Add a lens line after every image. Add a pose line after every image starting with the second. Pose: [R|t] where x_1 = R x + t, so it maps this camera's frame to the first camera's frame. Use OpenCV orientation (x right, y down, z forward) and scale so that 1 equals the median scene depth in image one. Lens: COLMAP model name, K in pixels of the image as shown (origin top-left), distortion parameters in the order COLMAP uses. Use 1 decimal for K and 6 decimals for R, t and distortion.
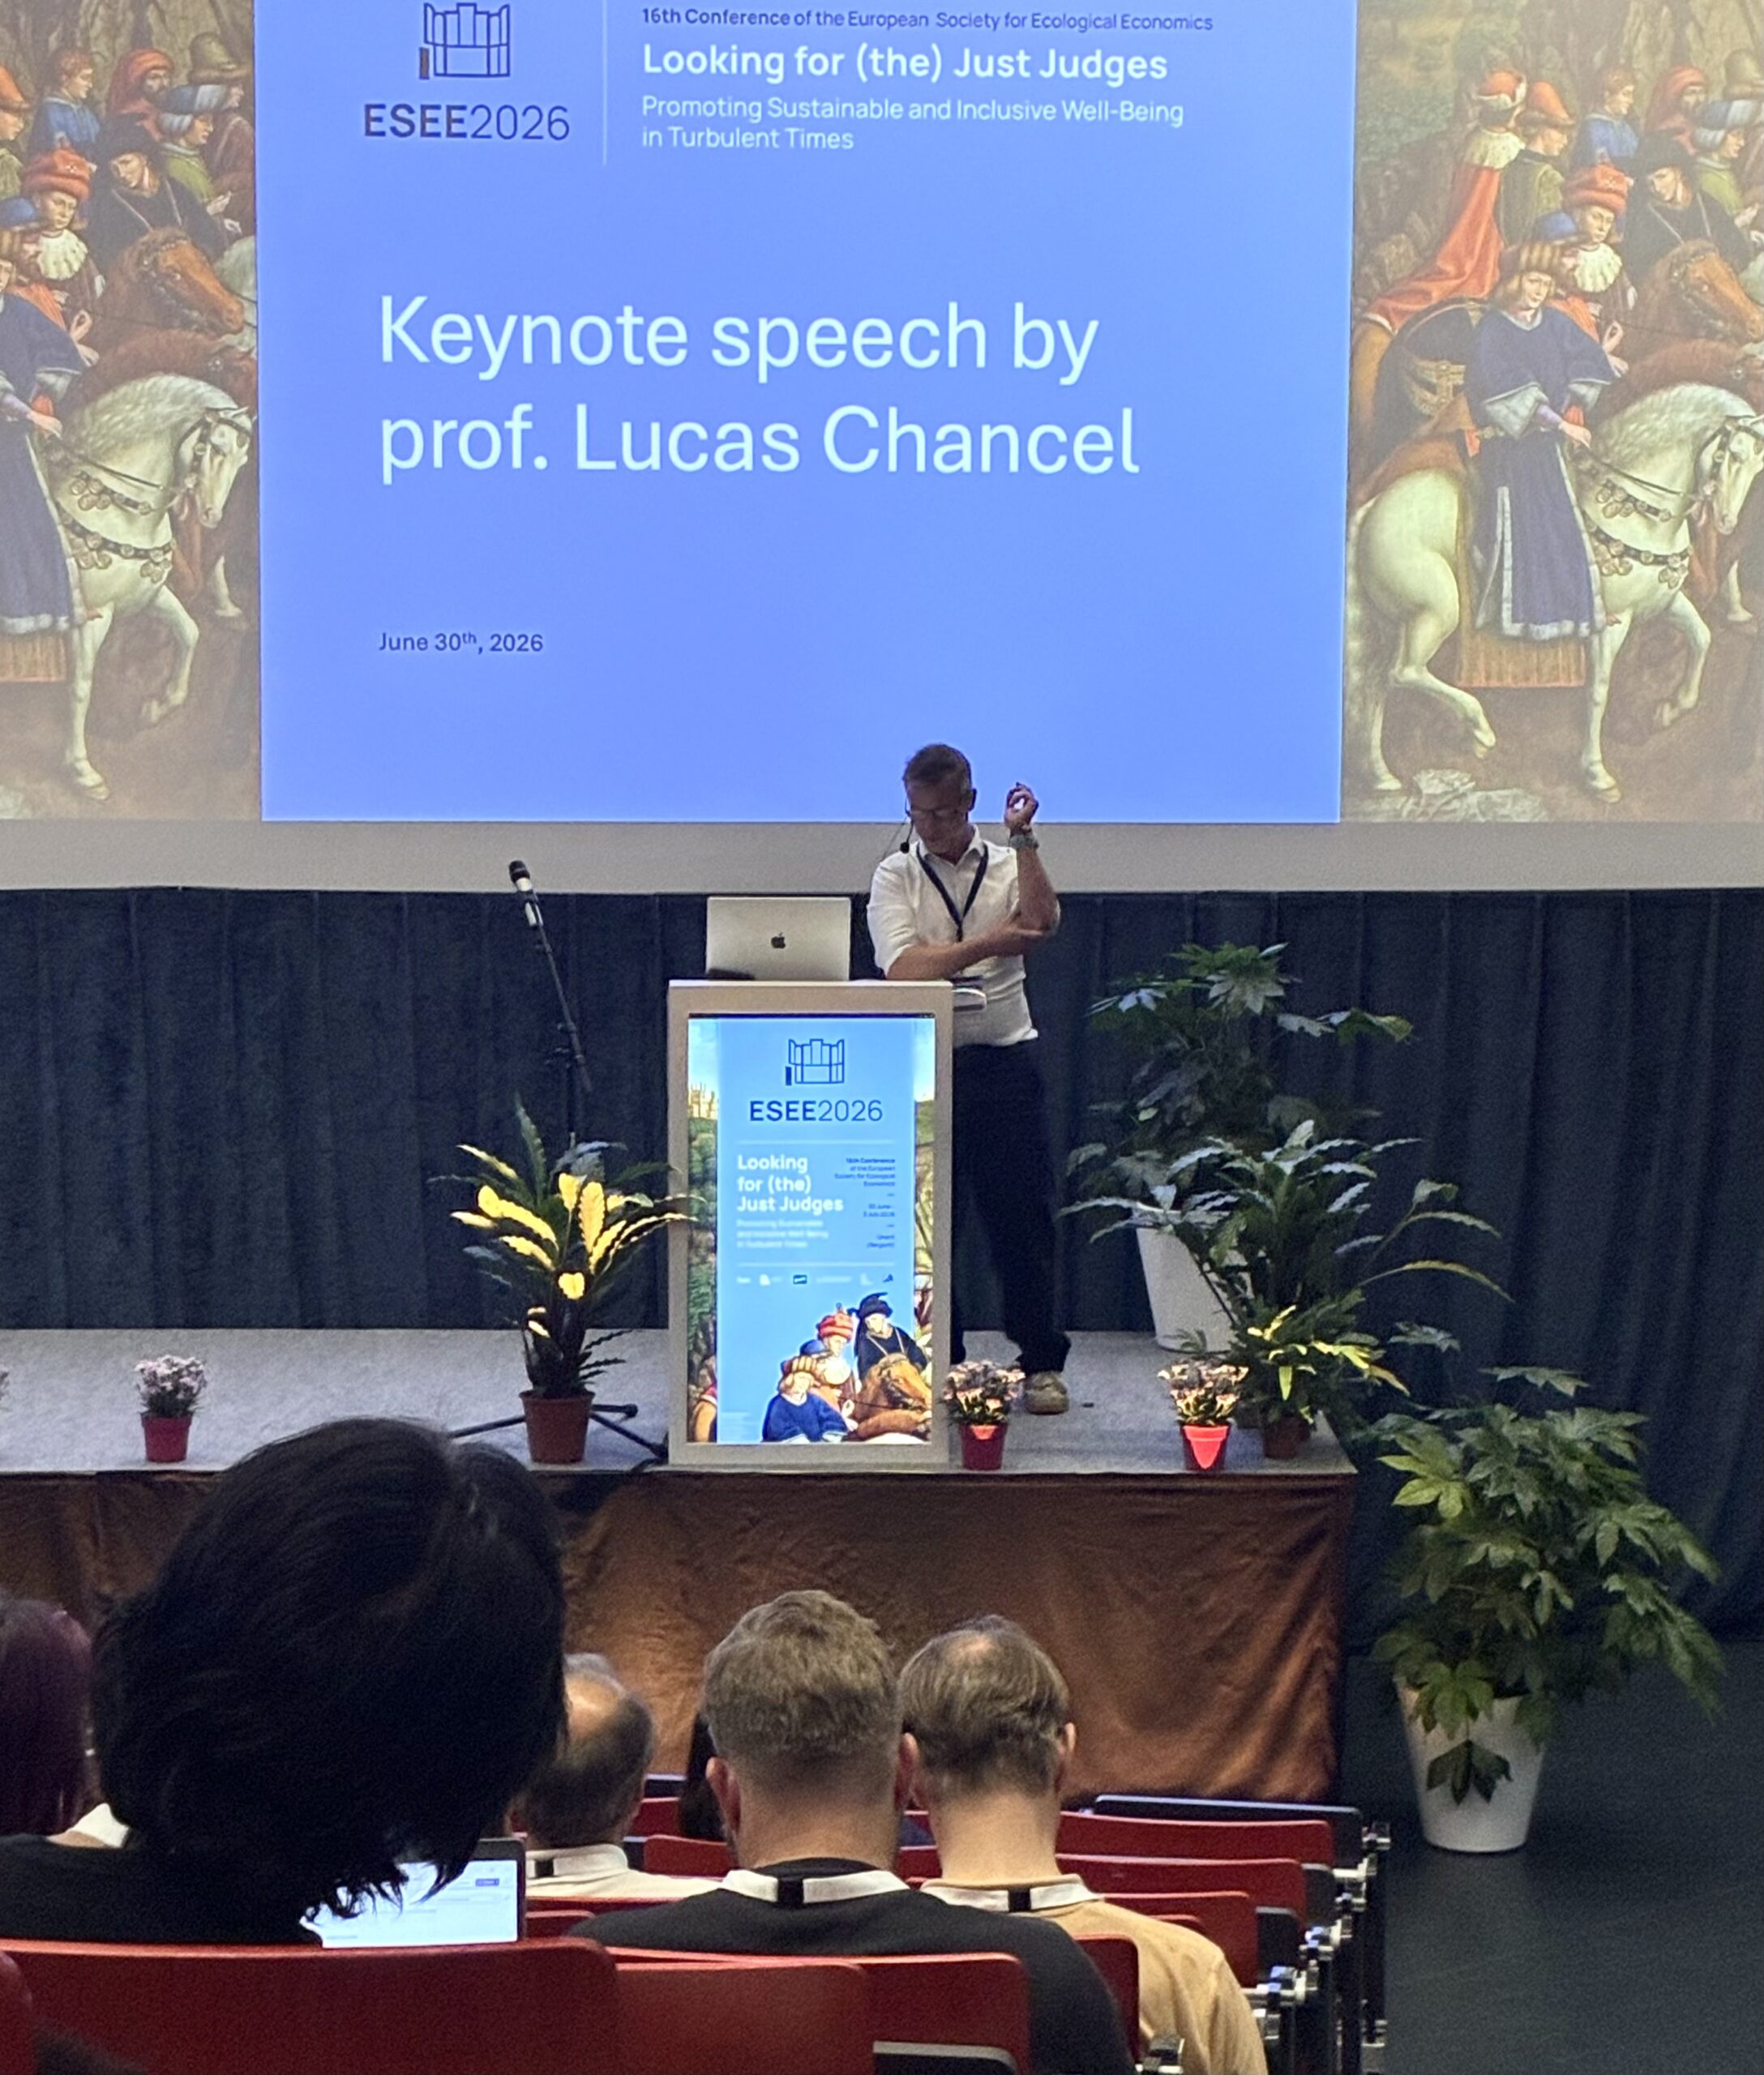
lens RADIAL K [[4916.9, 0, 882.0], [0, 4916.9, 1037.5], [0, 0, 1]] dist [0.387645, -1.769759]
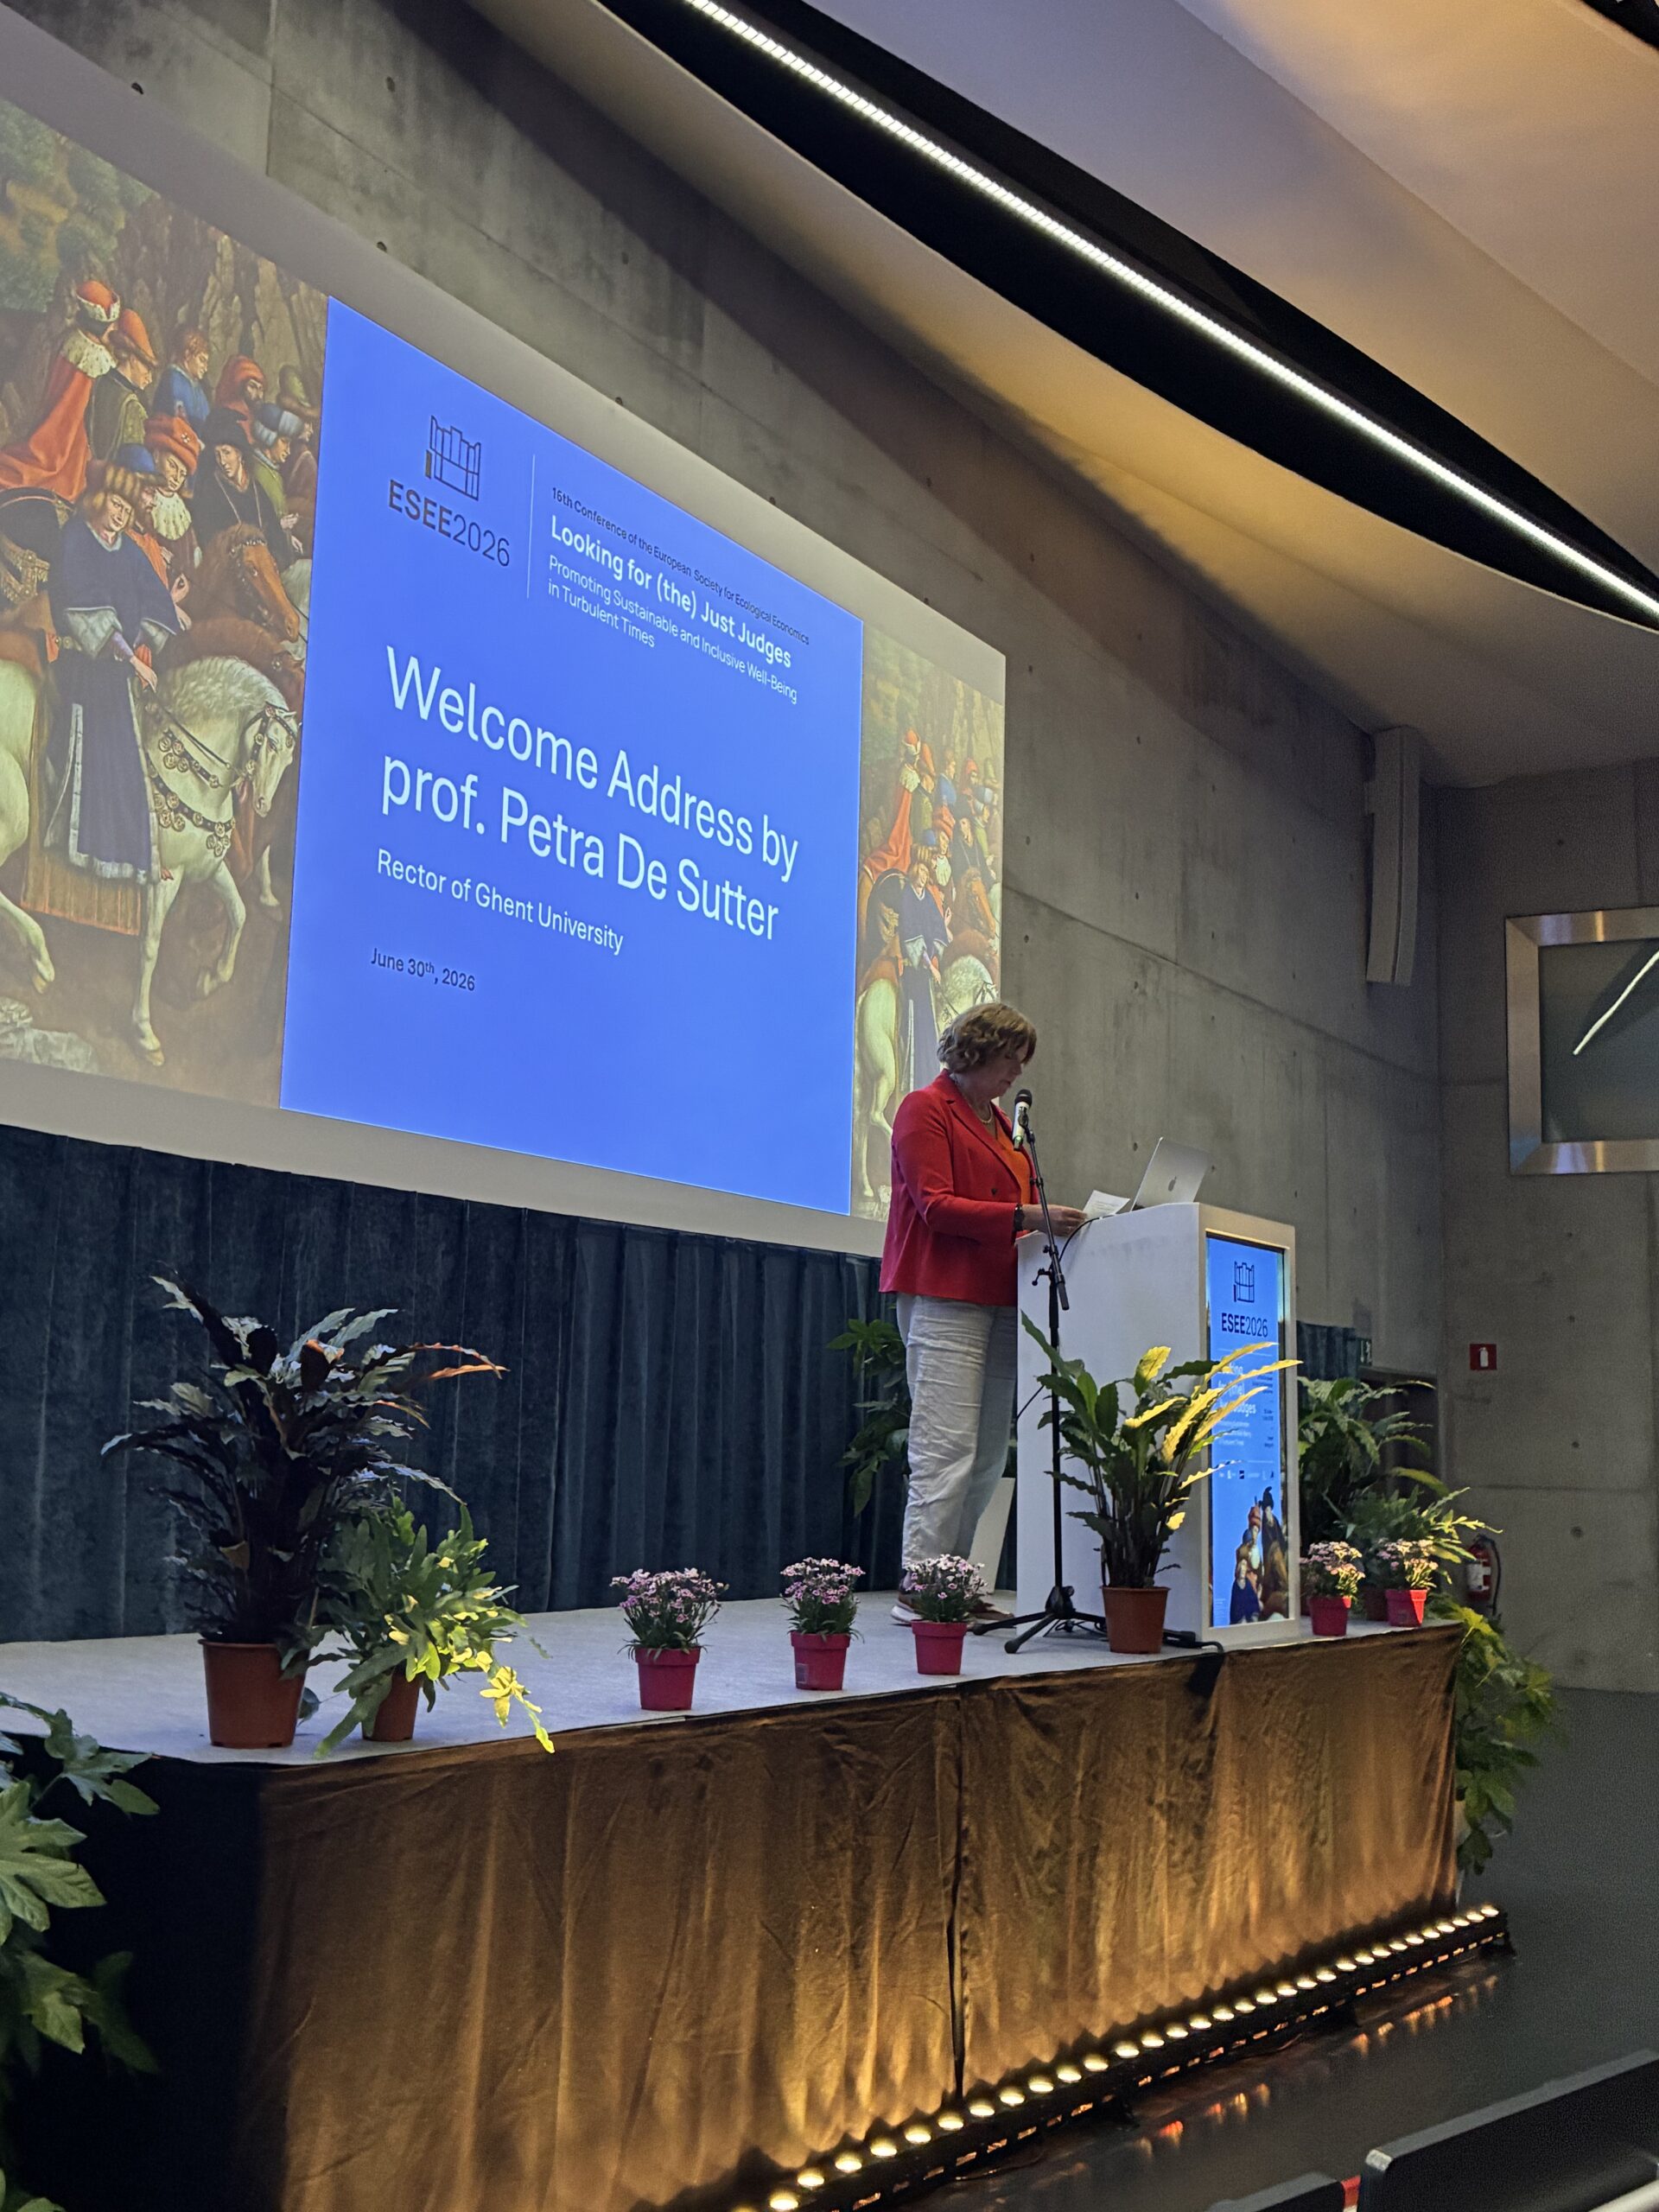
lens RADIAL K [[2329.4, 0, 846.1], [0, 2329.4, 1106.1], [0, 0, 1]] dist [0.022560, -0.004976]
pose [[0.579953, 0.129220, 0.804336, -0.509605], [0.073040, 0.975115, -0.209321, 0.071922], [-0.811369, 0.180145, 0.556083, 0.757825]]
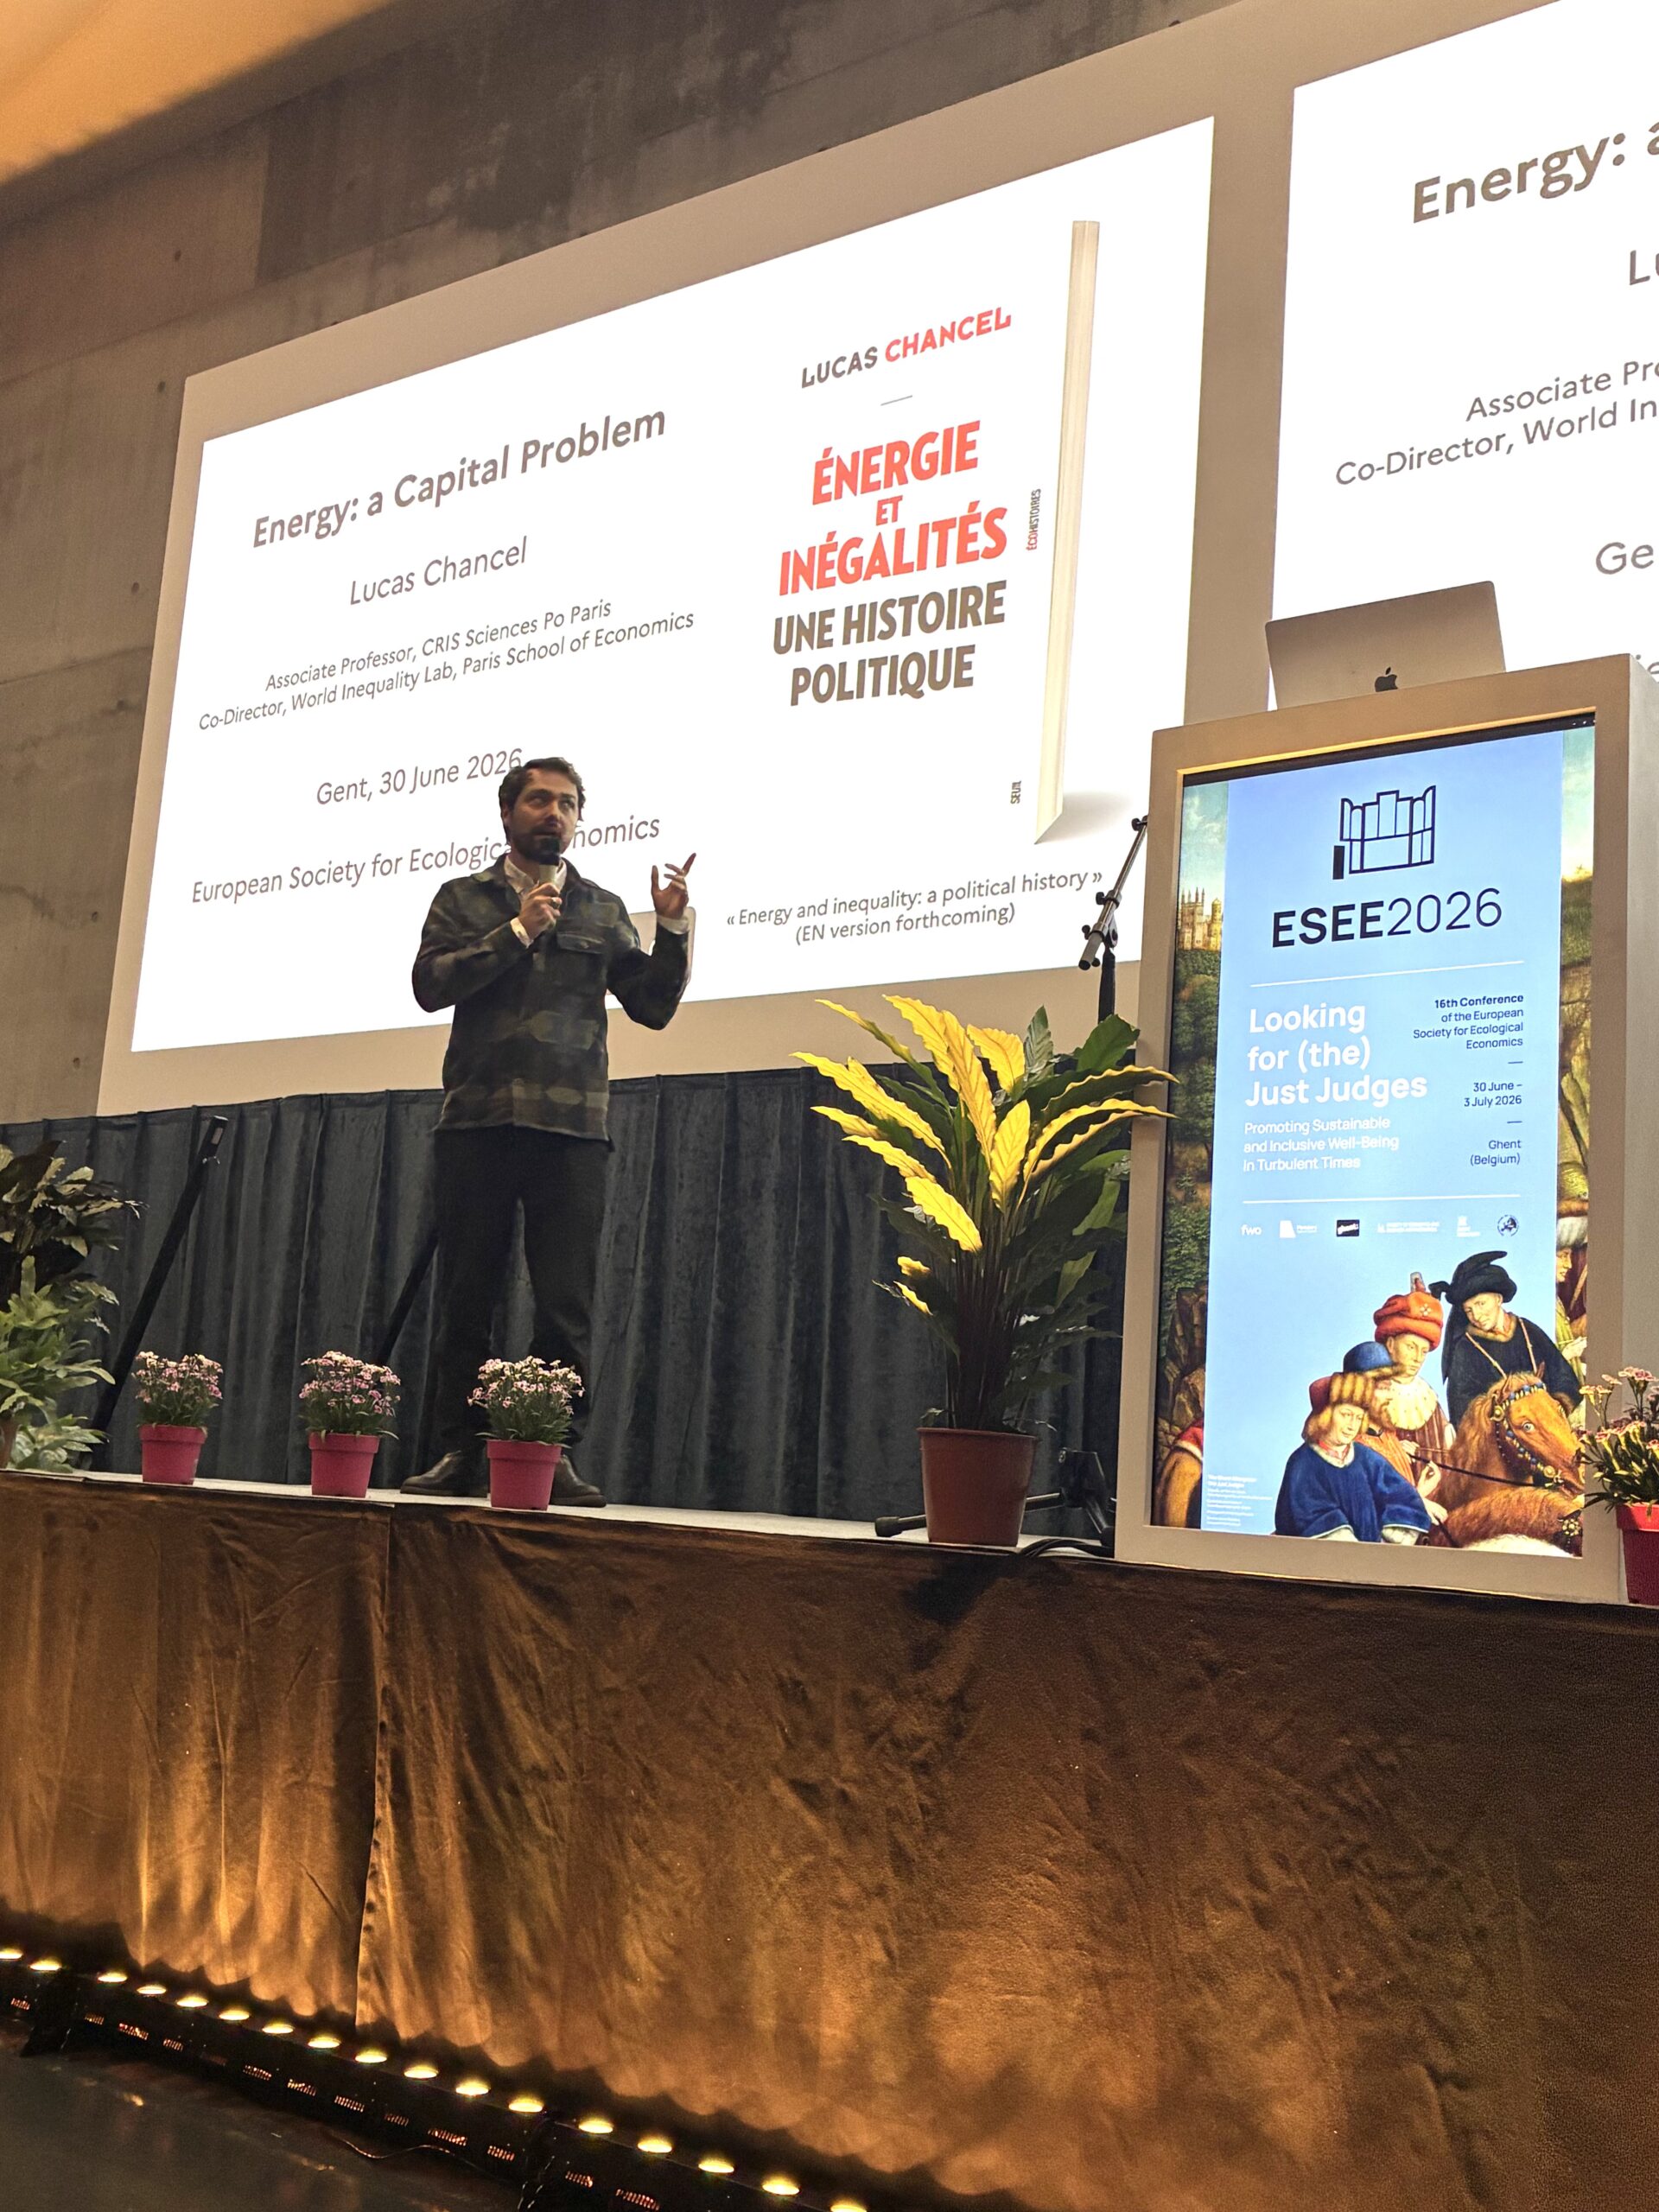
lens RADIAL K [[2329.8, 0, 829.5], [0, 2329.8, 1106.0], [0, 0, 1]] dist [0.123528, -0.389773]
pose [[0.764889, -0.062375, -0.641135, 0.104388], [-0.132014, 0.958997, -0.250794, 0.107530], [0.630490, 0.276468, 0.725291, 0.772470]]
